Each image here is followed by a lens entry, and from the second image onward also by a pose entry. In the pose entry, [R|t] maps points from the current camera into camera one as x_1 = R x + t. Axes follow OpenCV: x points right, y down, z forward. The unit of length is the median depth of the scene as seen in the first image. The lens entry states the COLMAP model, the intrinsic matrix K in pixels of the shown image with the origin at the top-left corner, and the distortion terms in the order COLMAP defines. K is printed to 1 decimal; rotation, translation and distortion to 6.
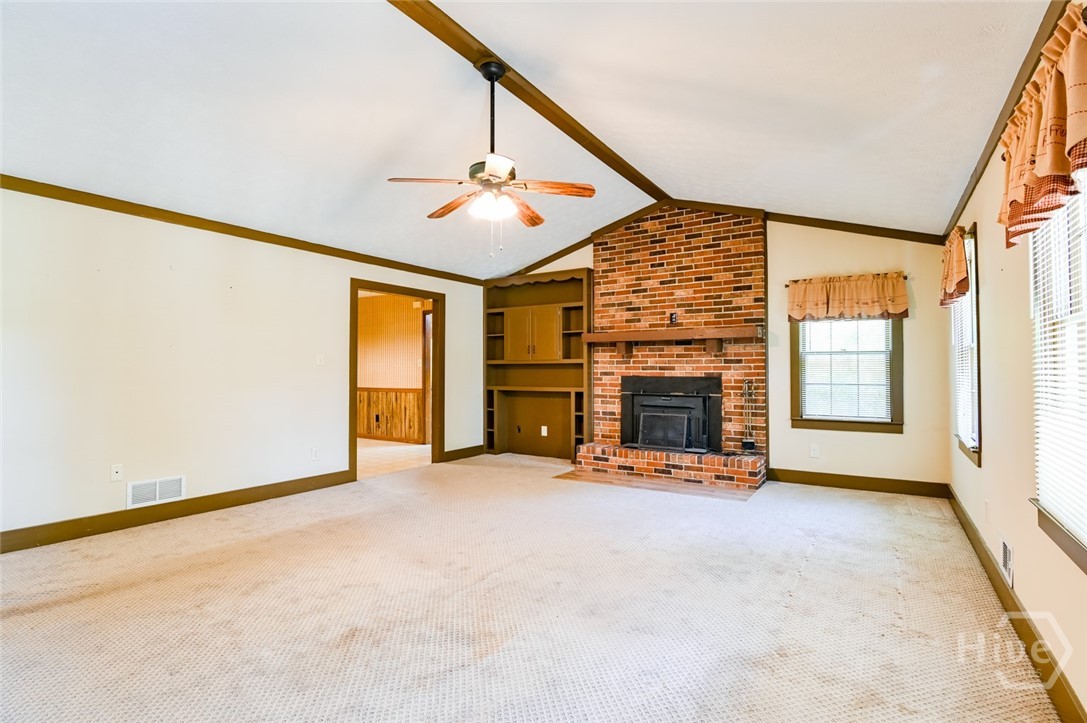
lens RADIAL K [[531.4, 0, 545.9], [0, 531.4, 363.5], [0, 0, 1]] dist [-0.018038, 0.001309]
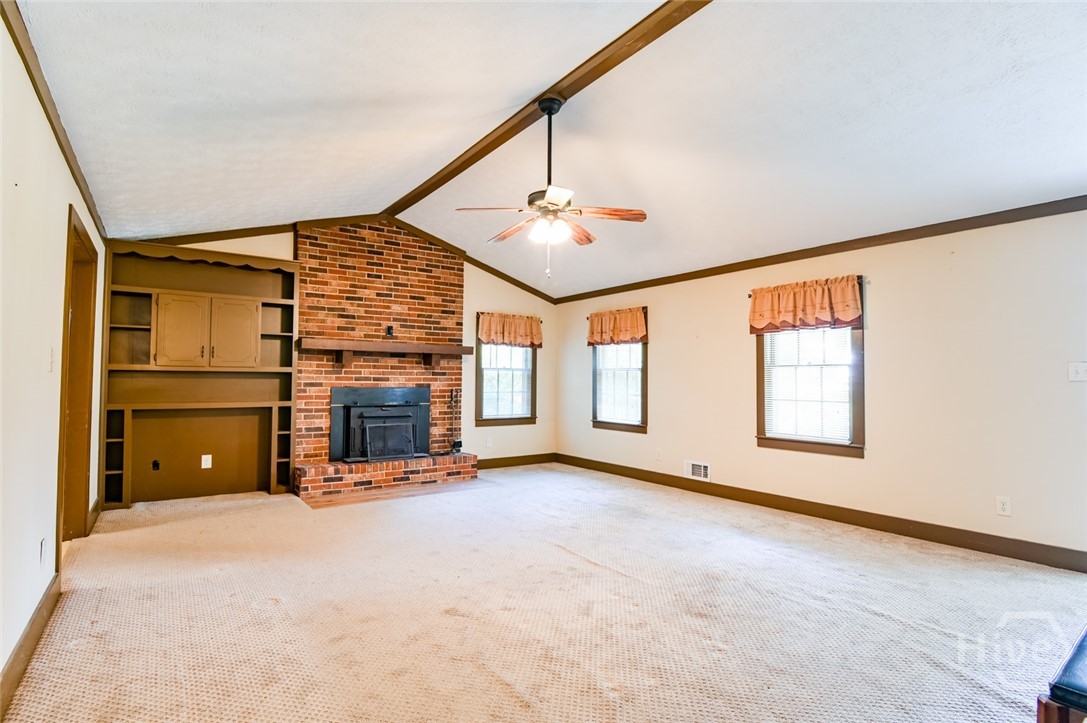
lens RADIAL K [[531.4, 0, 545.1], [0, 531.4, 363.3], [0, 0, 1]] dist [-0.018038, 0.001309]
pose [[0.373493, 0.032417, 0.927066, -0.615472], [-0.020262, 0.999436, -0.026785, -0.000896], [-0.927412, -0.008780, 0.373939, 0.338326]]
